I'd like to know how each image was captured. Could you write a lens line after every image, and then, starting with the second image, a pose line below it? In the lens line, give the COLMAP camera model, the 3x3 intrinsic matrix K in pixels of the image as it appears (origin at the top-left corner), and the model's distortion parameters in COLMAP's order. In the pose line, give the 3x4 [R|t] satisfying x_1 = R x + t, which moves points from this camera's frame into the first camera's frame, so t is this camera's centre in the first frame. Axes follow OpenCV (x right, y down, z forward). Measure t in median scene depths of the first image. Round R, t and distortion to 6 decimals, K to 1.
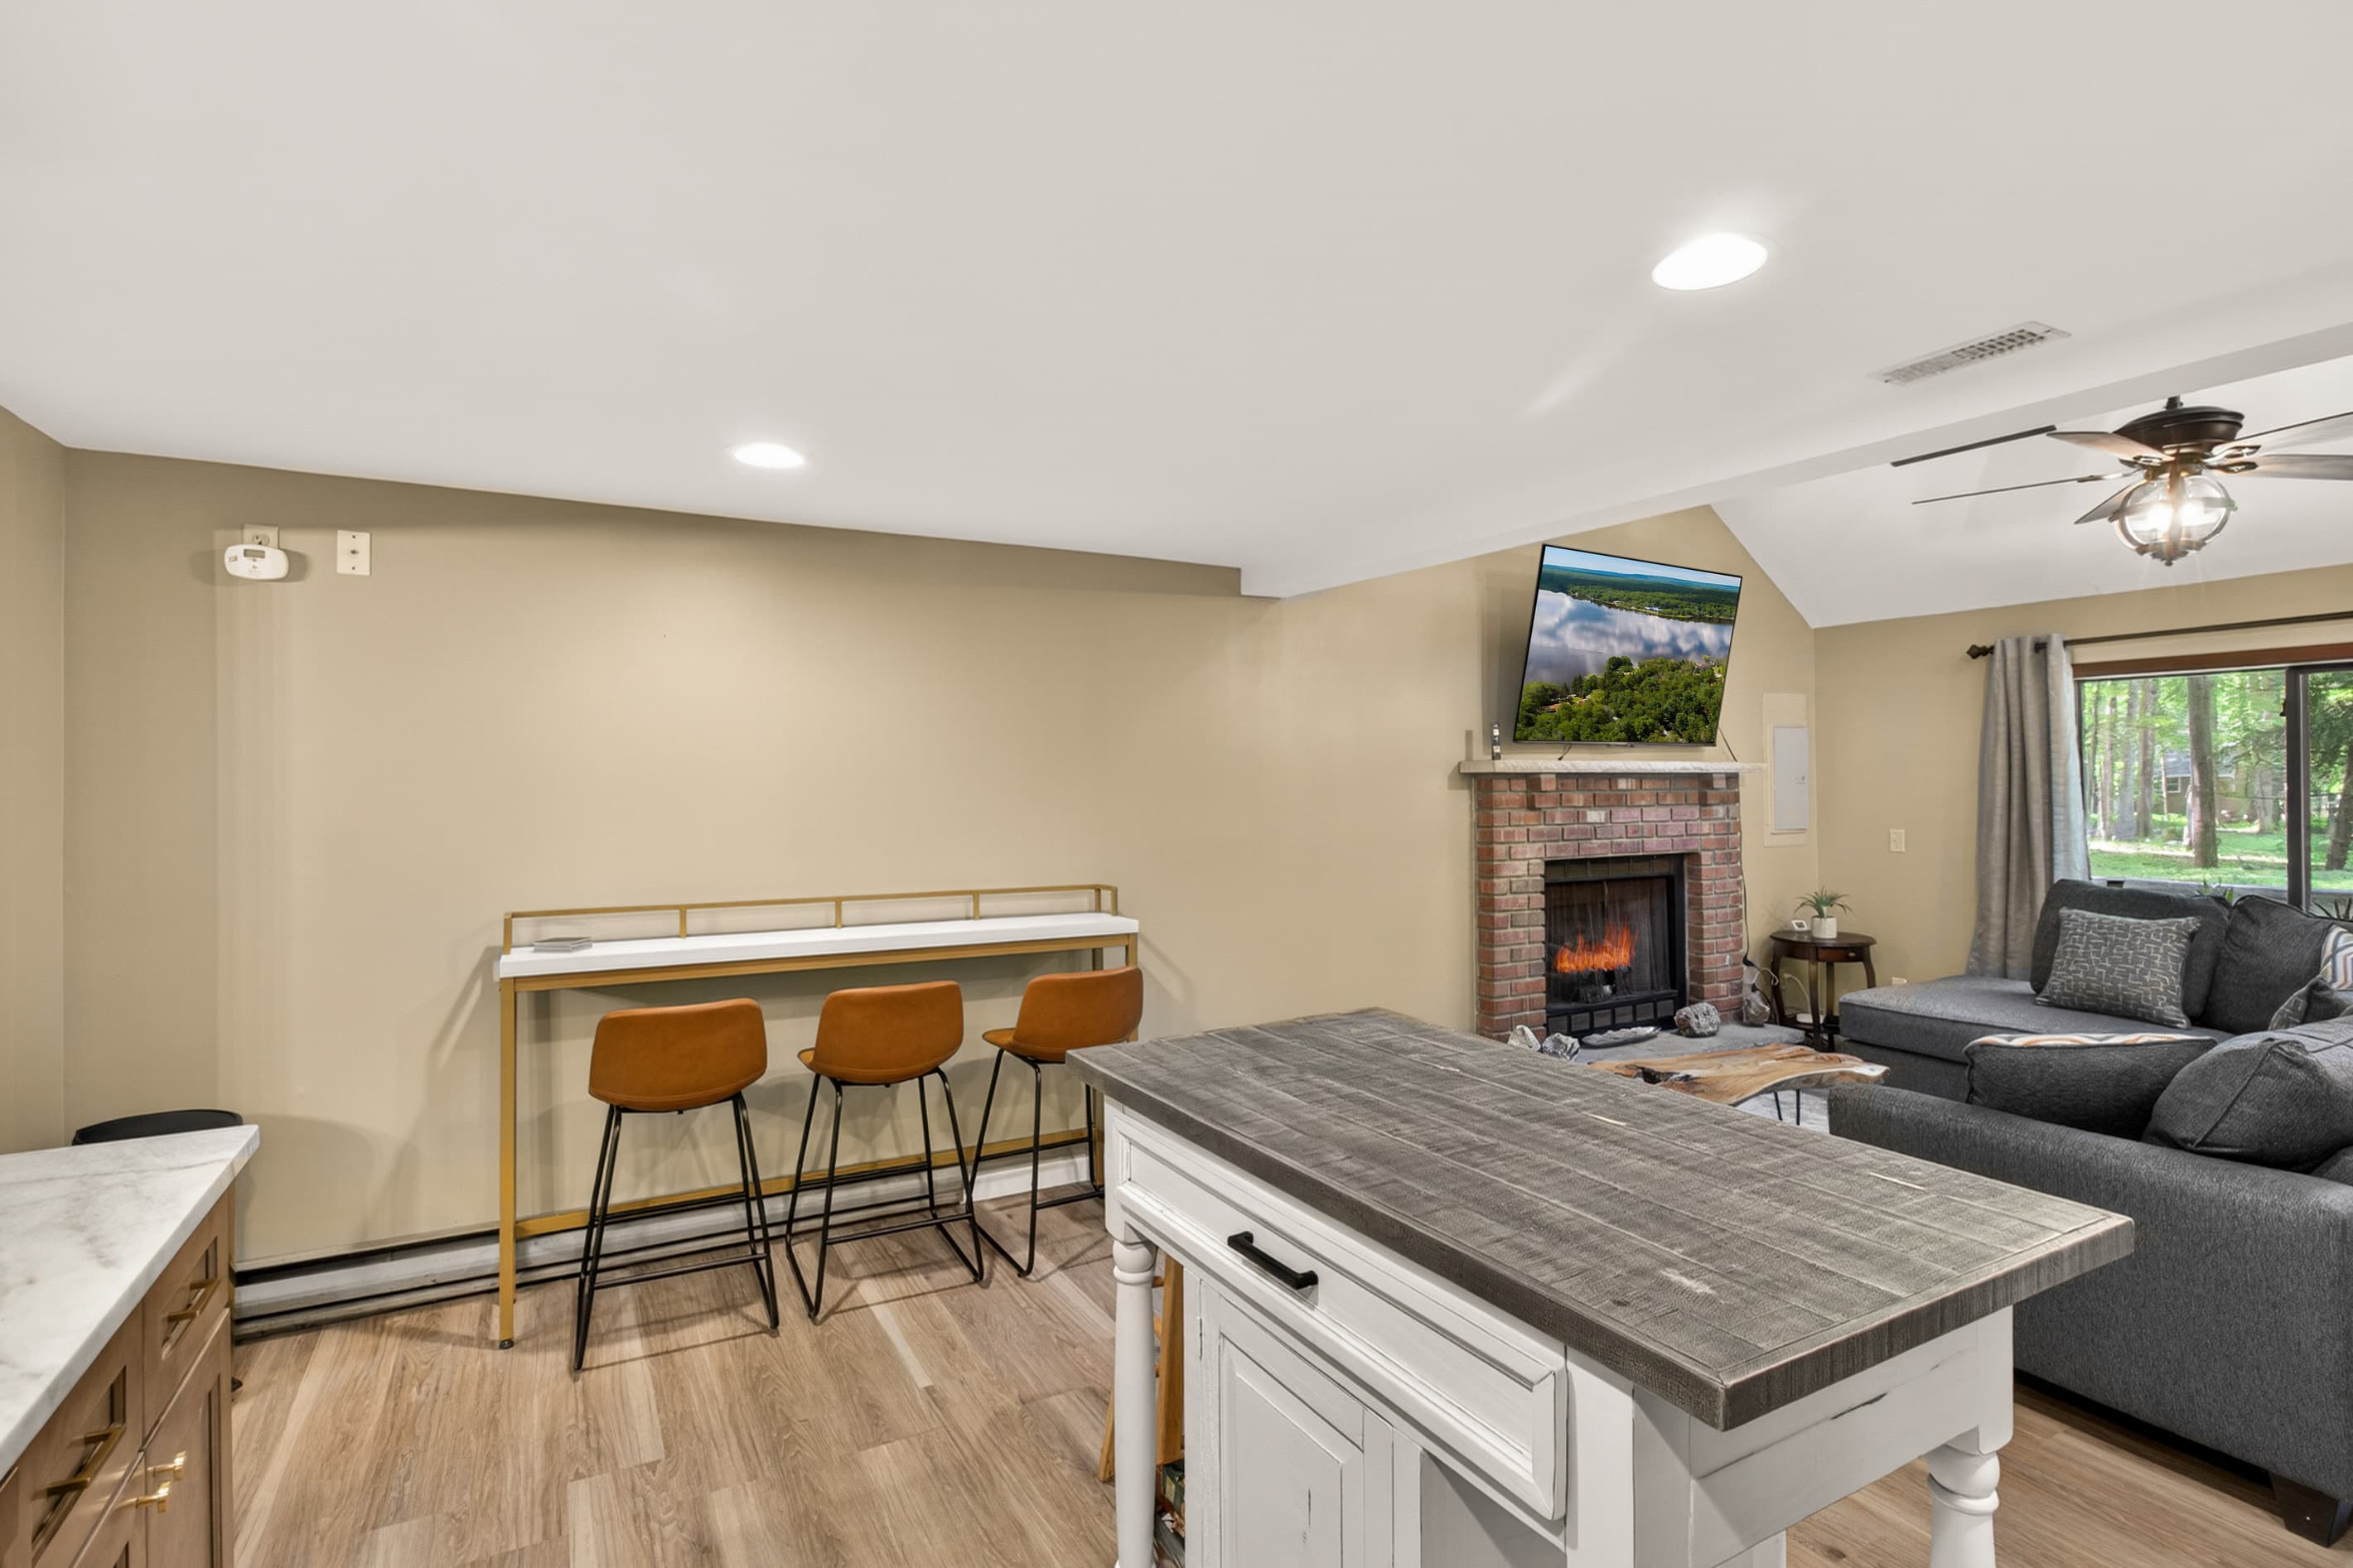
lens RADIAL K [[1120.8, 0, 1195.4], [0, 1120.8, 760.5], [0, 0, 1]] dist [-0.015015, 0.002343]
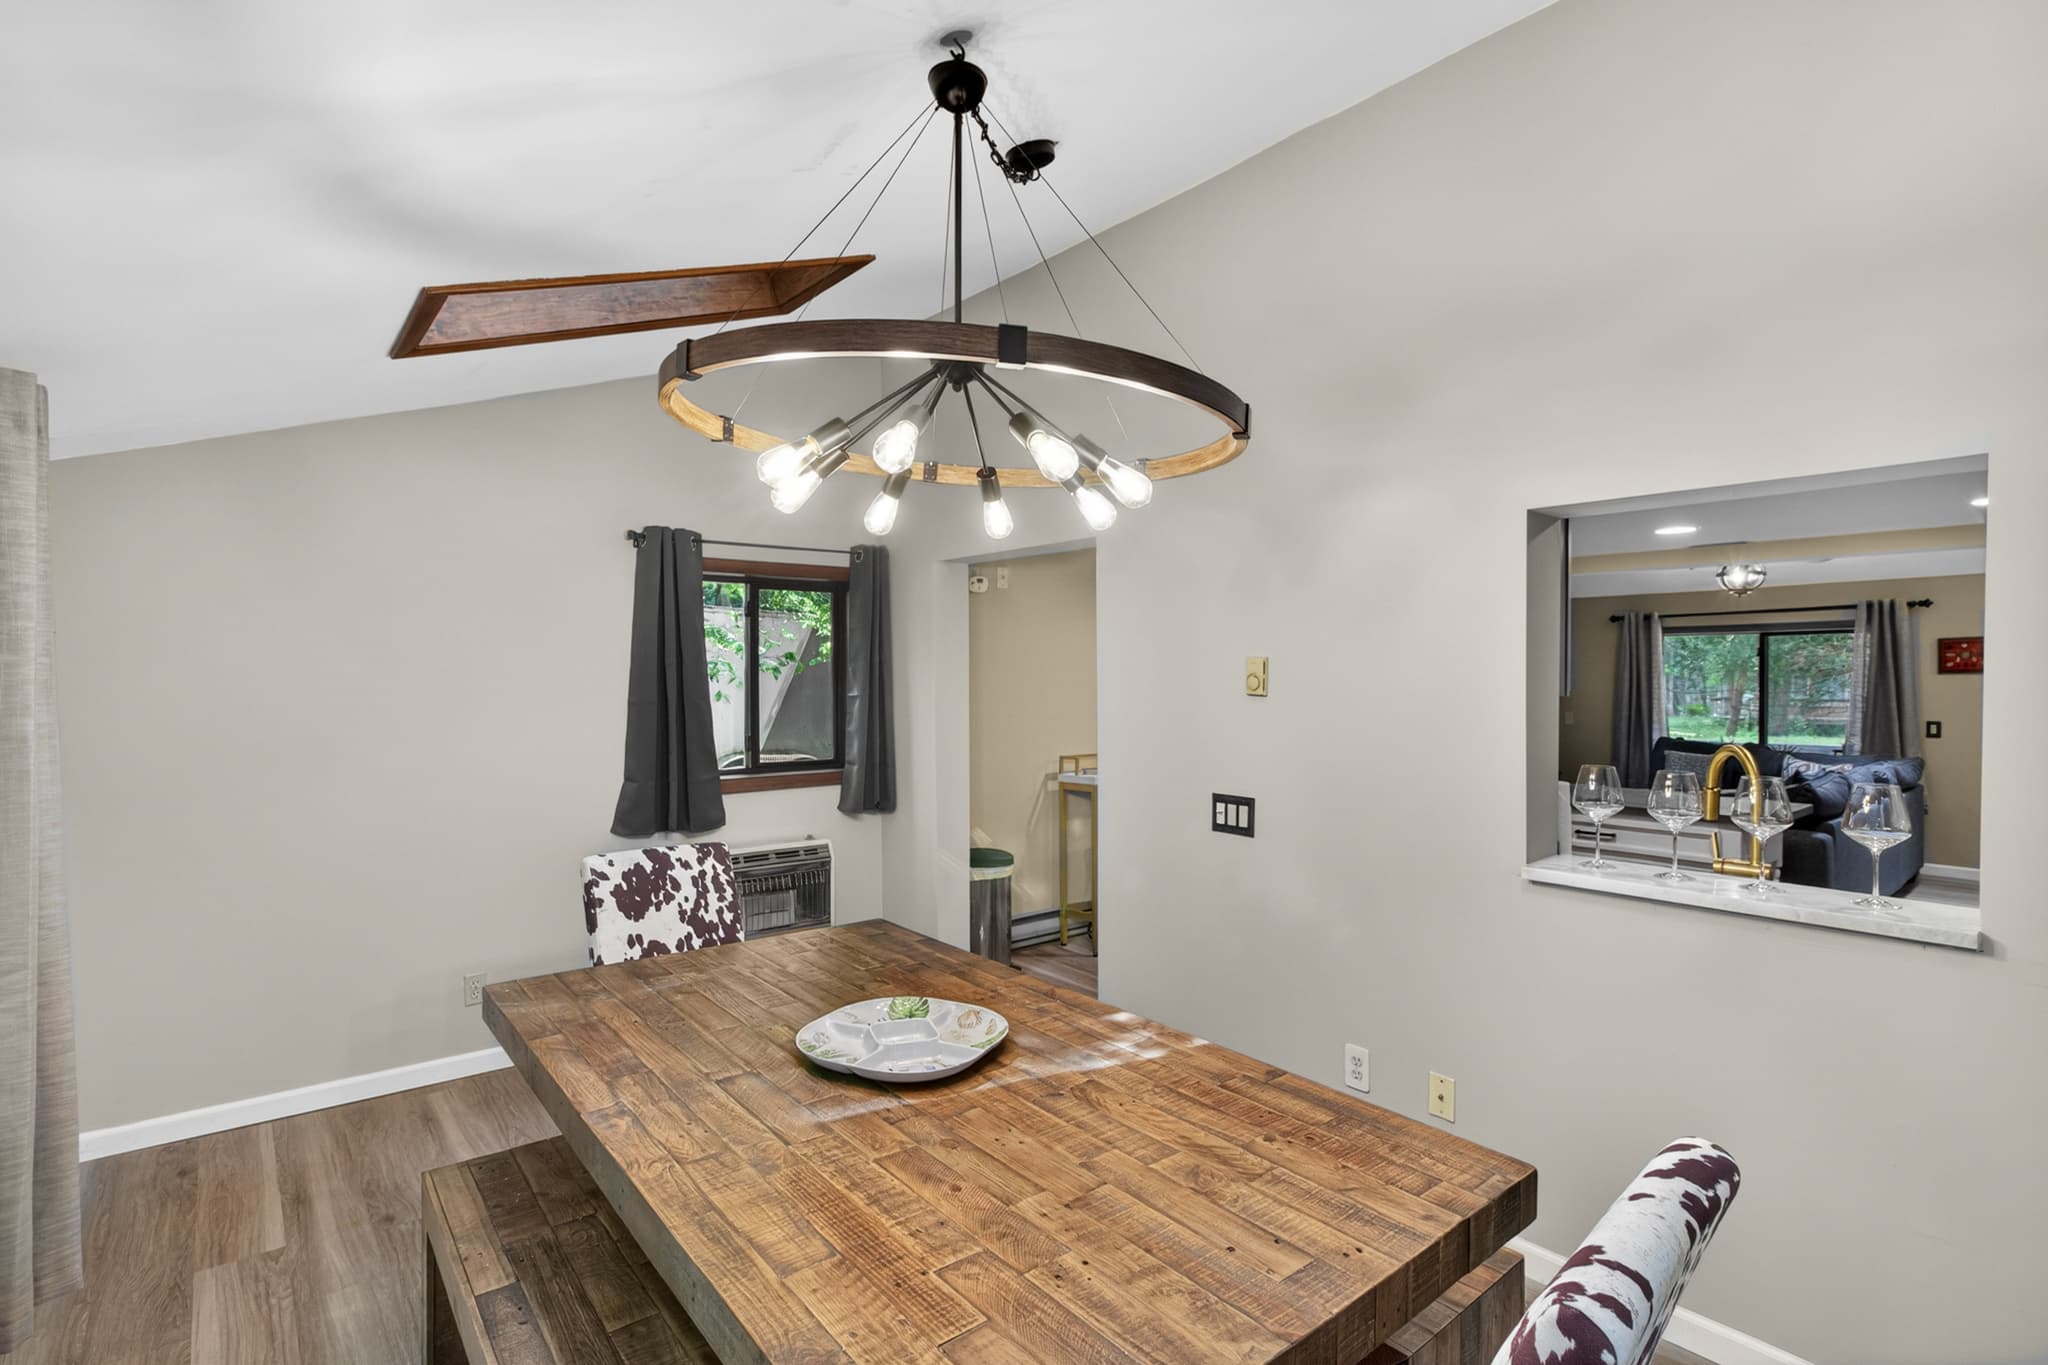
lens RADIAL K [[975.6, 0, 1018.7], [0, 975.6, 679.8], [0, 0, 1]] dist [-0.015015, 0.002343]
pose [[0.982093, -0.000265, 0.188397, -0.589430], [-0.003968, 0.999748, 0.022089, -0.025114], [-0.188356, -0.022441, 0.981844, -0.423660]]
